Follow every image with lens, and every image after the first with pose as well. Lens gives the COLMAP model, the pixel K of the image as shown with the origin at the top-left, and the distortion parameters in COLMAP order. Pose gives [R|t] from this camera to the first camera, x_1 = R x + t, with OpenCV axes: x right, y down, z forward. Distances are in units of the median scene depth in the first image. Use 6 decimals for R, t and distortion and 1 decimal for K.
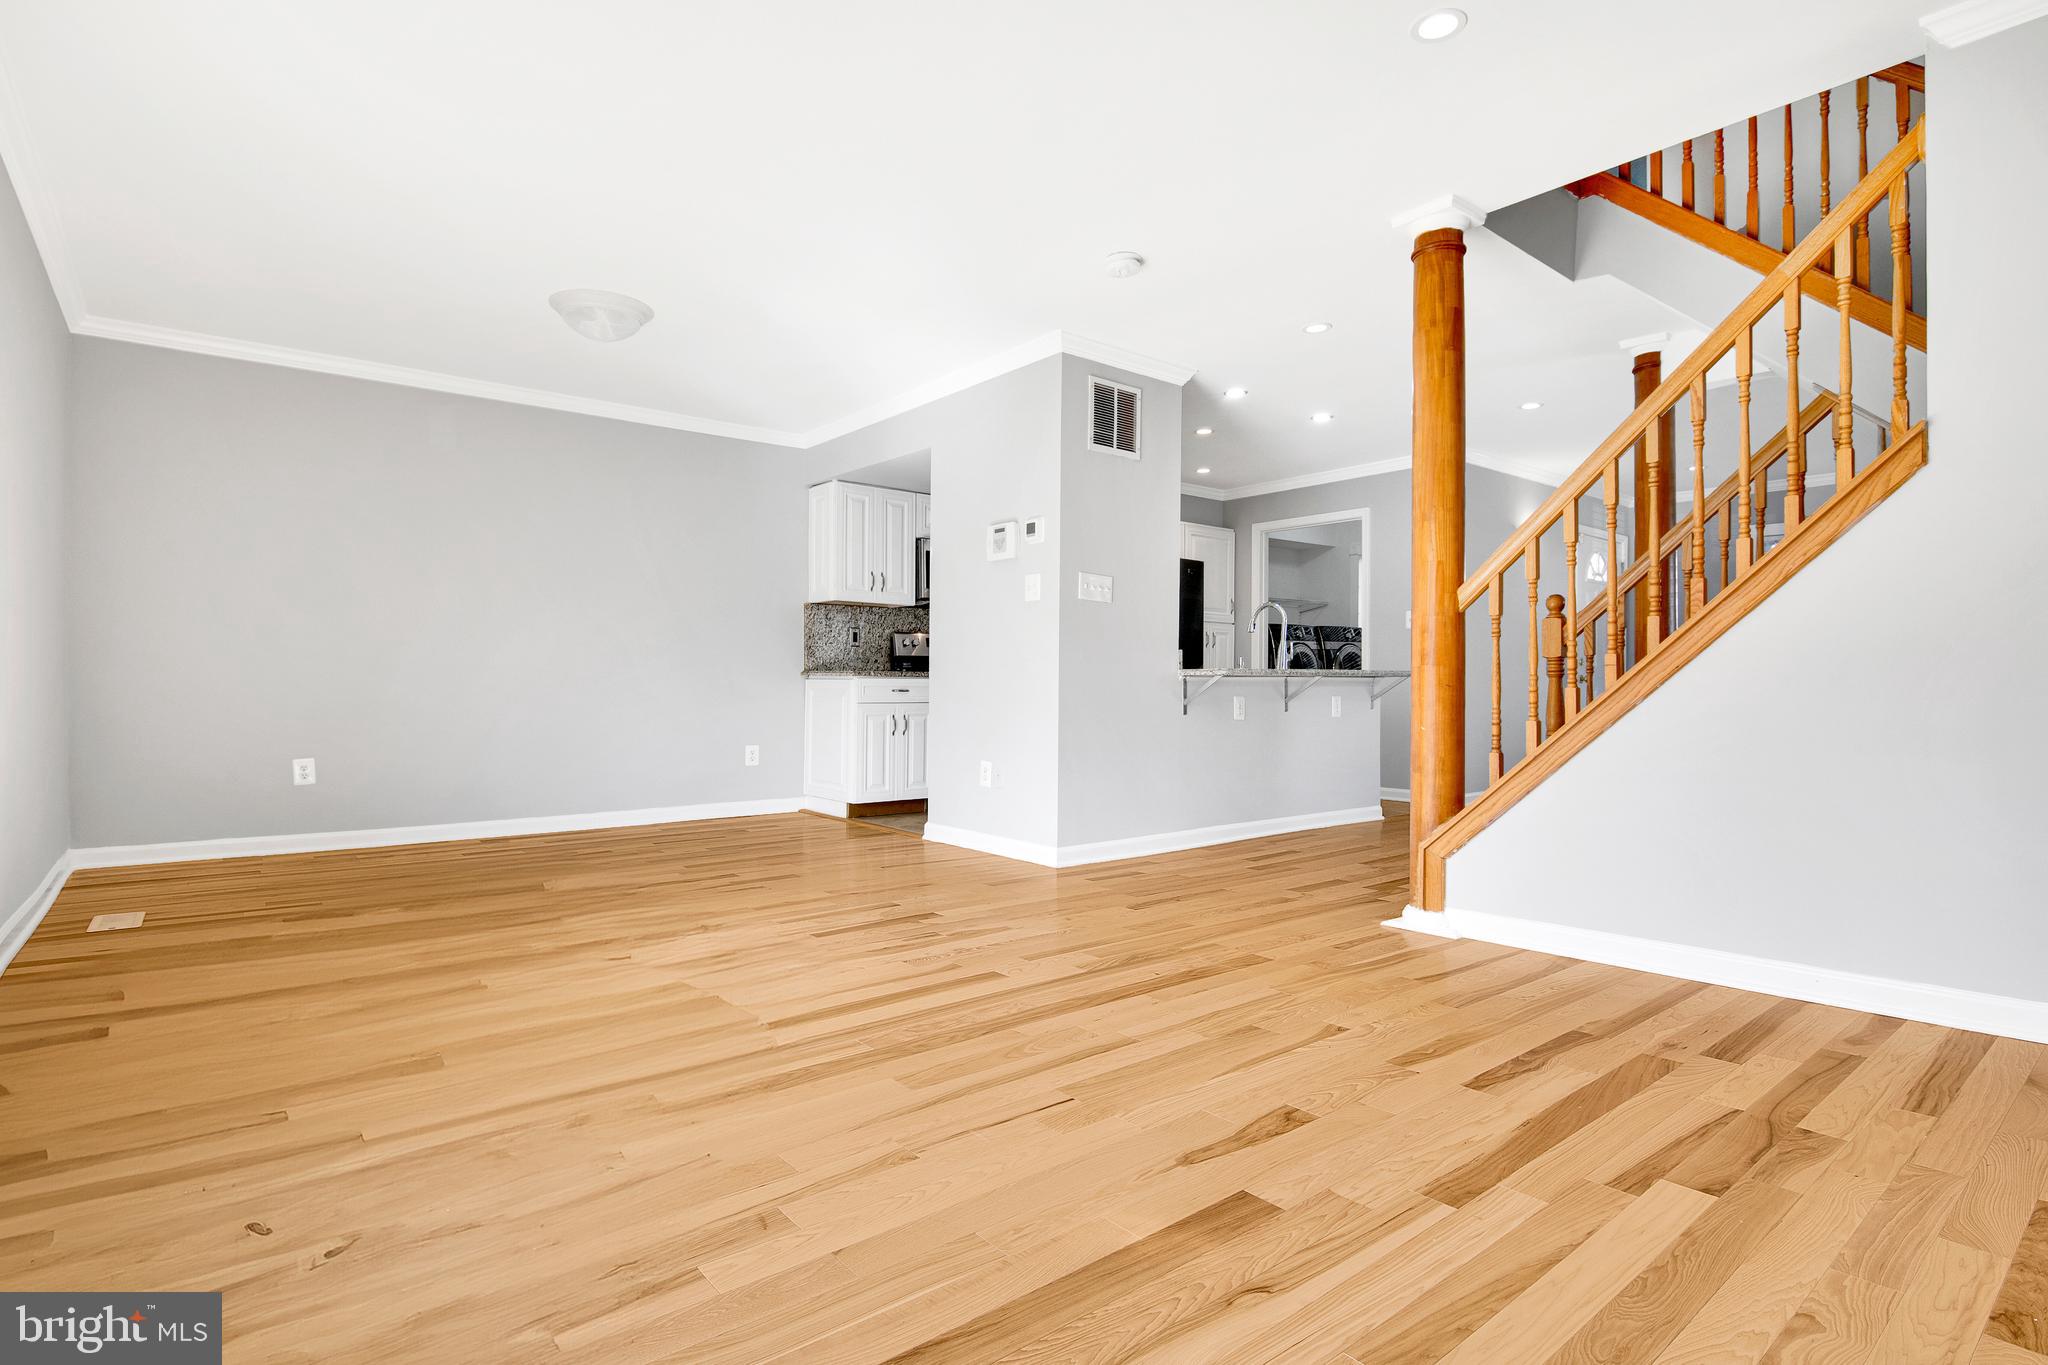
lens RADIAL K [[1043.4, 0, 1024.0], [0, 1043.4, 682.5], [0, 0, 1]] dist [0.001291, -0.000217]
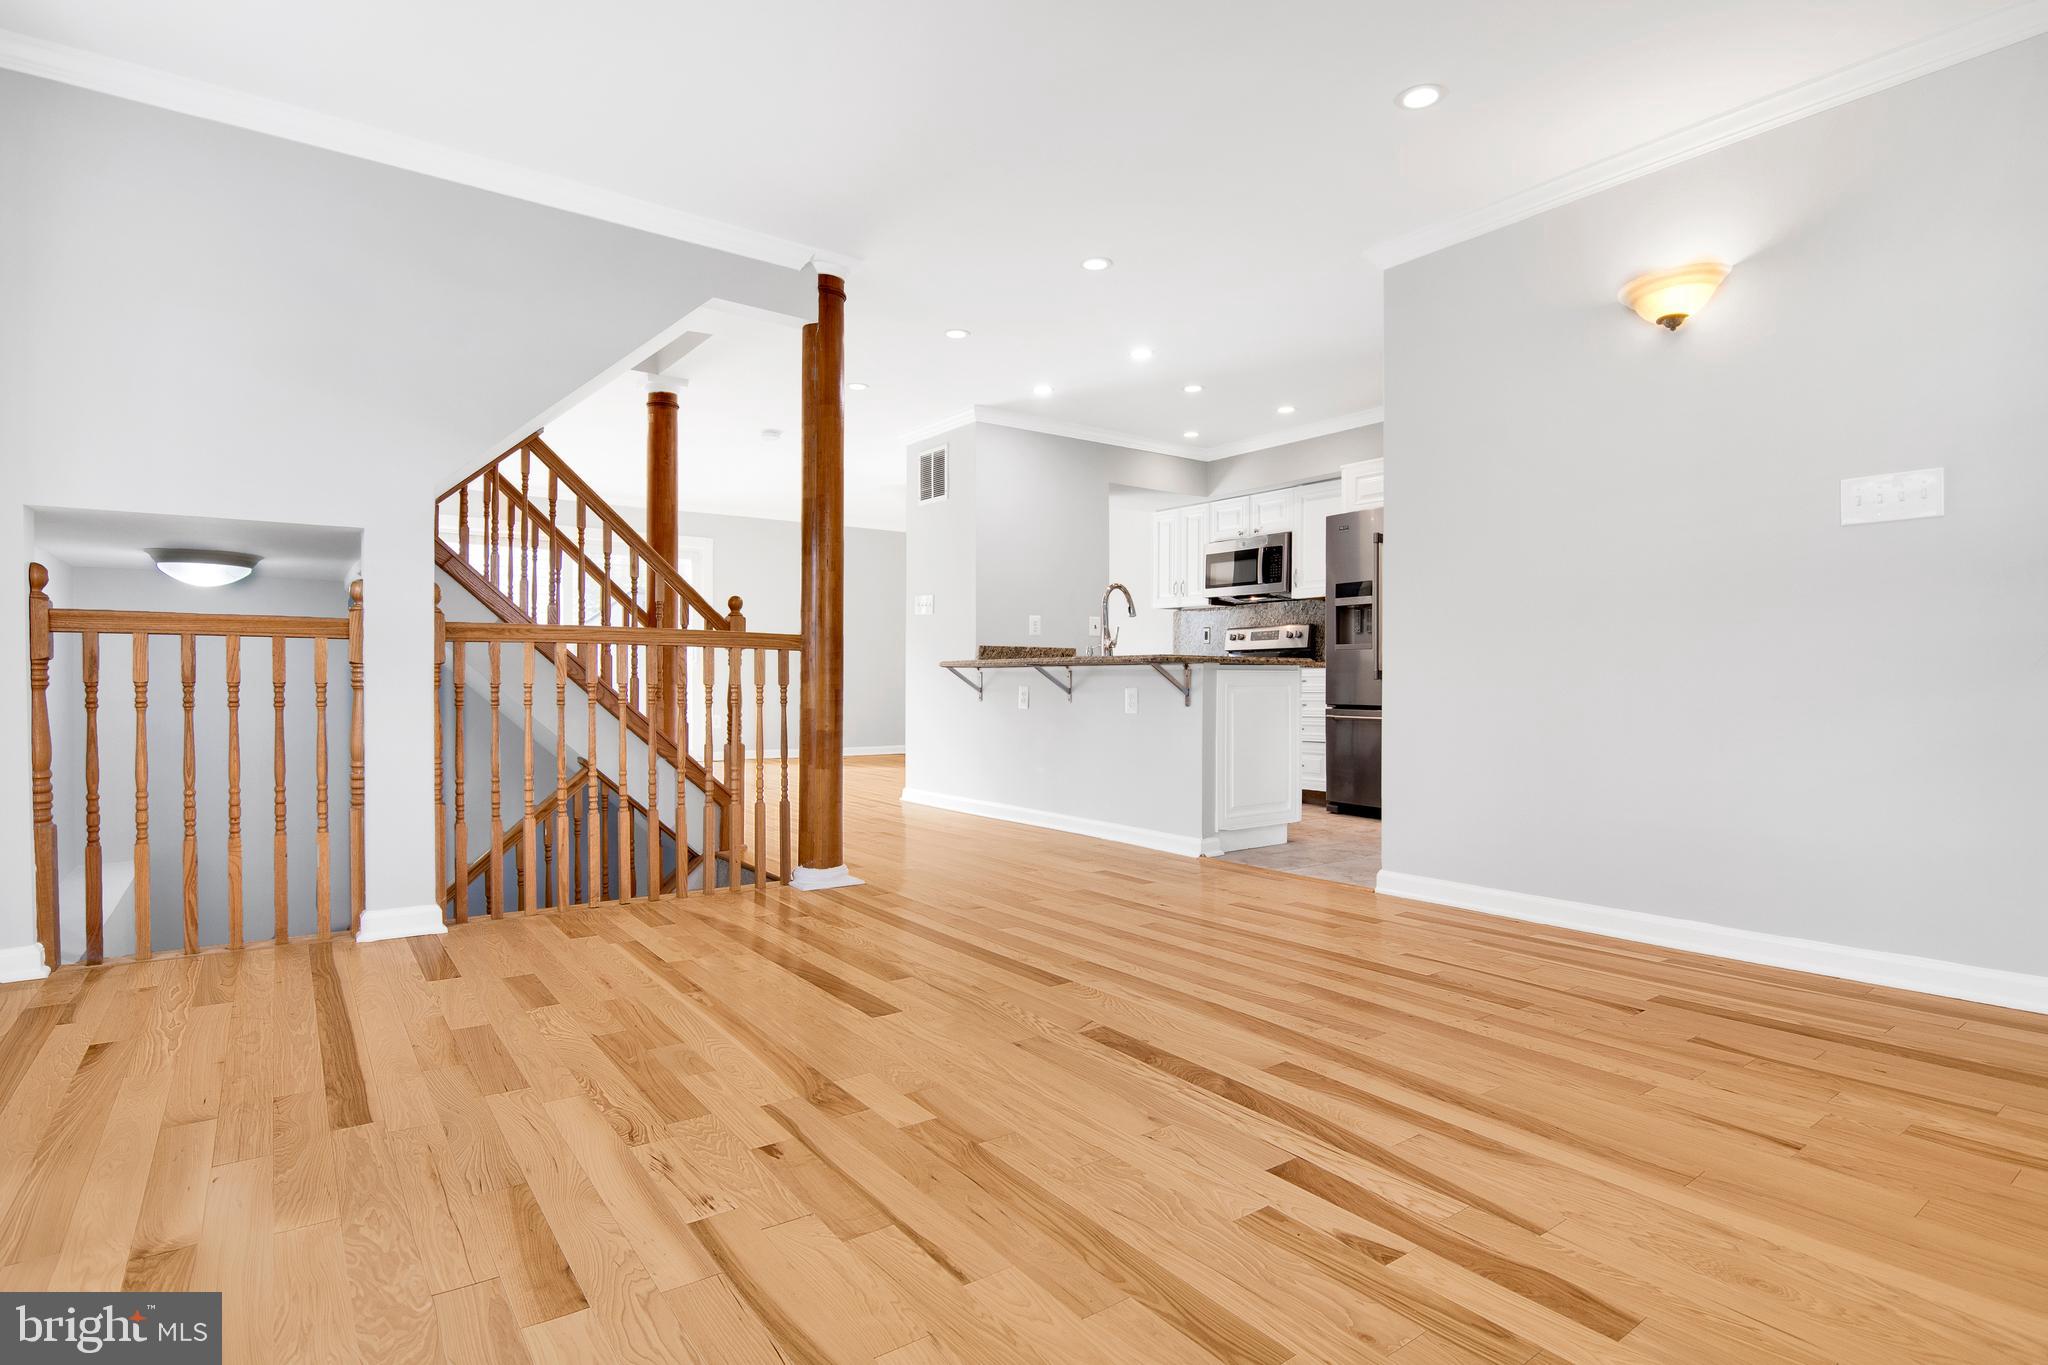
lens RADIAL K [[1055.1, 0, 969.0], [0, 1055.1, 684.8], [0, 0, 1]] dist [-0.009485, -0.009474]
pose [[-0.090315, 0.003511, -0.995907, 1.484792], [0.002019, 0.999992, 0.003342, 0.010373], [0.995911, -0.001709, -0.090321, 1.214506]]
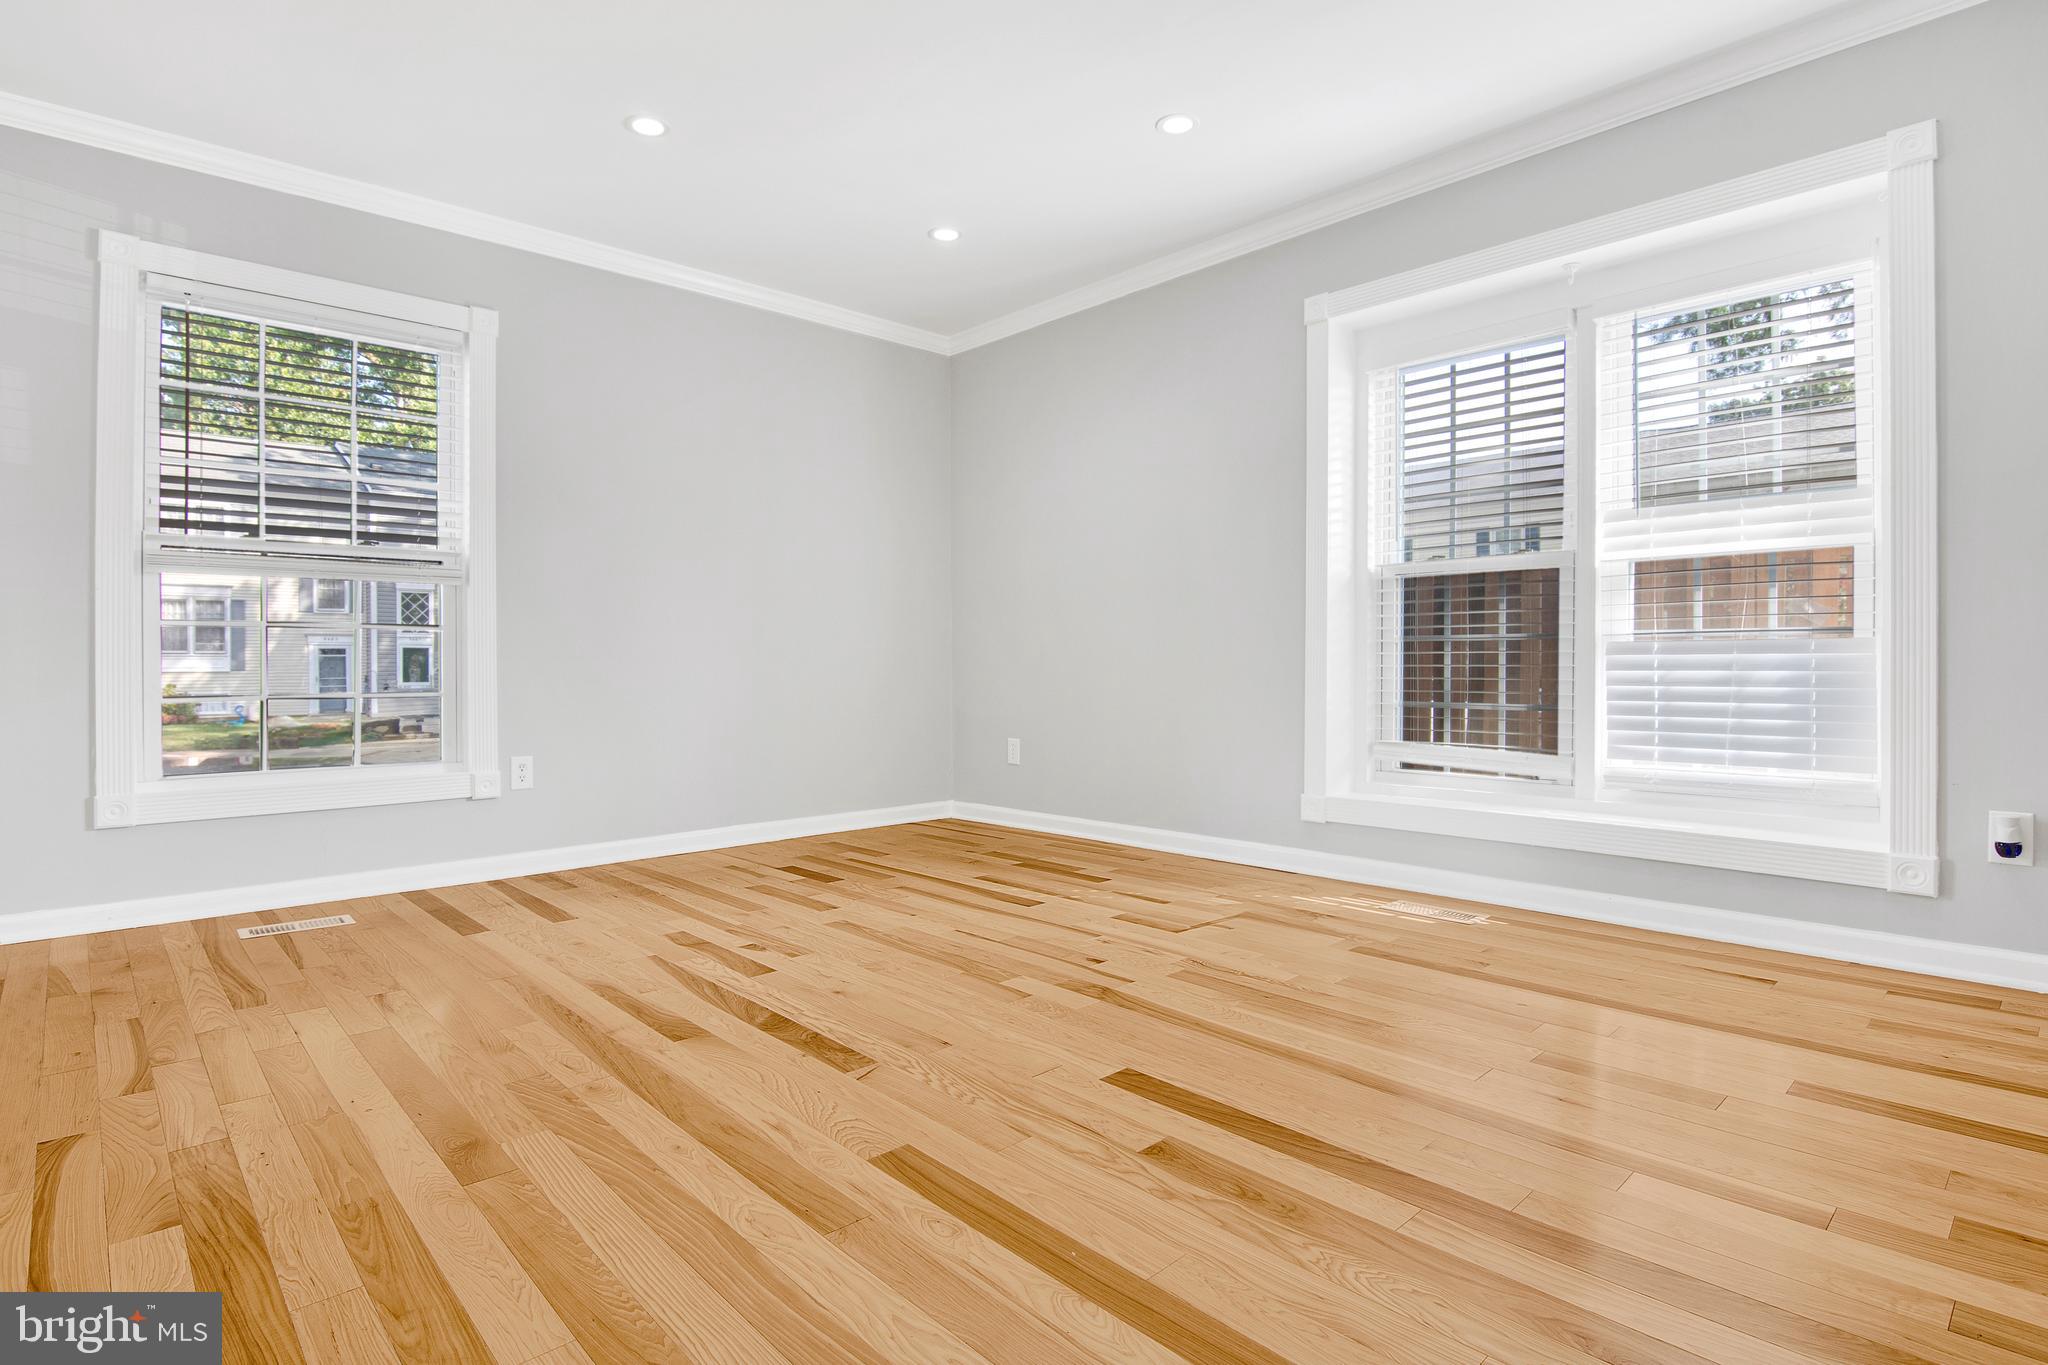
lens RADIAL K [[1010.3, 0, 1024.0], [0, 1010.3, 682.5], [0, 0, 1]] dist [0.002217, -0.021155]
pose [[-0.077784, -0.023024, 0.996704, 0.552098], [0.002948, 0.999724, 0.023324, 0.010730], [-0.996966, 0.004752, -0.077695, 1.192046]]
